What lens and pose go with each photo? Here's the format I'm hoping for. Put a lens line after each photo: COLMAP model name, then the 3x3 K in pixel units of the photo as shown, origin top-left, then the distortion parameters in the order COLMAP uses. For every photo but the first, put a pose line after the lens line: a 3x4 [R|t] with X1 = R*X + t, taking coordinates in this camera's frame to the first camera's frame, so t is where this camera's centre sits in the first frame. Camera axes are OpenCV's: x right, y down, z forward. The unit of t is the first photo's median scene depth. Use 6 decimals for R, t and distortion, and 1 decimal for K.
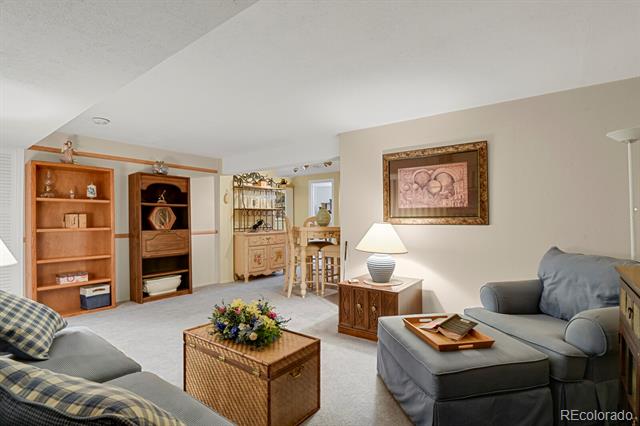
lens RADIAL K [[313.6, 0, 321.0], [0, 313.6, 216.0], [0, 0, 1]] dist [-0.027271, -0.000721]
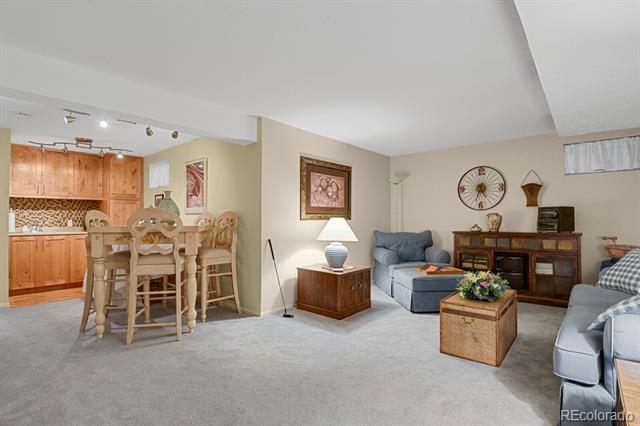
lens RADIAL K [[313.6, 0, 325.0], [0, 313.6, 213.1], [0, 0, 1]] dist [-0.027271, -0.000721]
pose [[0.059900, 0.023628, 0.997925, -0.957138], [-0.006506, 0.999708, -0.023279, 0.029778], [-0.998183, -0.005098, 0.060036, 0.925608]]
